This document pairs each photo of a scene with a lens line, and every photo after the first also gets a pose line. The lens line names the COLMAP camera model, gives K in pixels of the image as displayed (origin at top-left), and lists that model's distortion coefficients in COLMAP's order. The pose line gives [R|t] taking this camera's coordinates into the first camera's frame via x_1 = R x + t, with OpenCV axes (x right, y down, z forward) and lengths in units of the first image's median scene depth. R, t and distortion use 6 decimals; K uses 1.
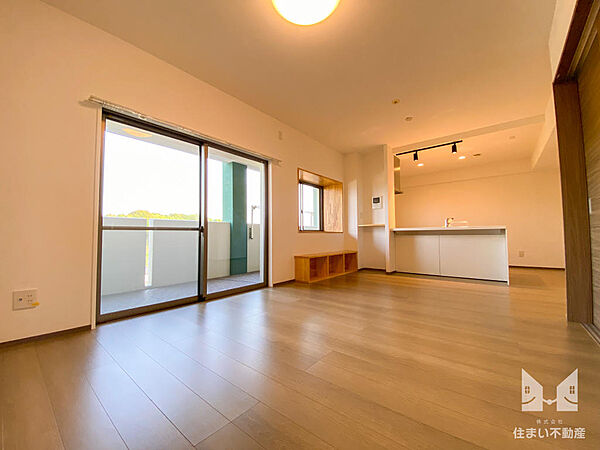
lens RADIAL K [[241.0, 0, 296.9], [0, 241.0, 225.3], [0, 0, 1]] dist [0.002366, -0.013330]
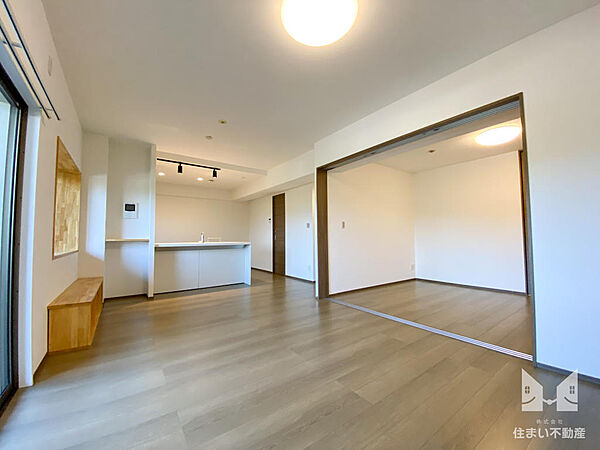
lens RADIAL K [[241.0, 0, 296.9], [0, 241.0, 225.3], [0, 0, 1]] dist [0.002366, -0.013330]
pose [[0.244391, 0.058011, 0.967940, -0.335045], [-0.036096, 0.998061, -0.050703, -0.030915], [-0.969005, -0.022548, 0.246011, 0.327251]]
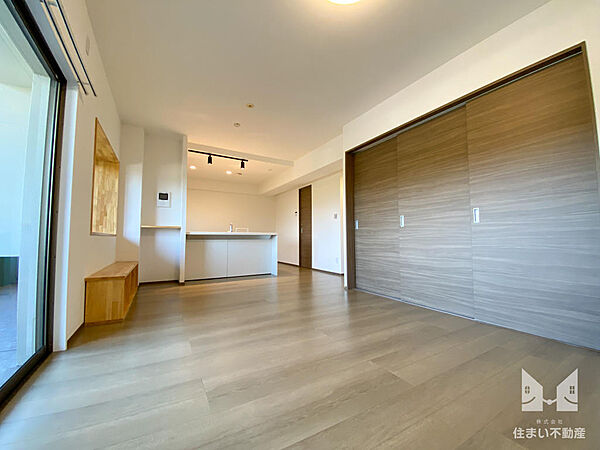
lens RADIAL K [[241.0, 0, 296.9], [0, 241.0, 225.3], [0, 0, 1]] dist [0.002366, -0.013330]
pose [[0.347018, 0.059708, 0.935956, -0.311685], [-0.043893, 0.997912, -0.047386, 0.014191], [-0.936831, -0.024638, 0.348914, 0.337092]]
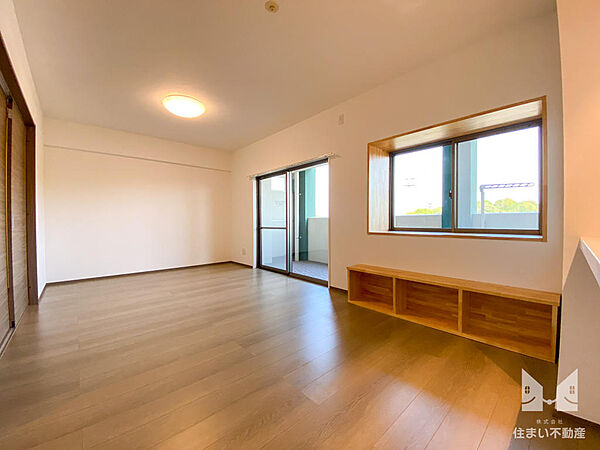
lens RADIAL K [[241.0, 0, 296.9], [0, 241.0, 225.3], [0, 0, 1]] dist [0.002366, -0.013330]
pose [[-0.166068, 0.004368, -0.986105, 0.691624], [0.034769, 0.999394, -0.001428, 0.000787], [0.985501, -0.034523, -0.166119, 0.834480]]
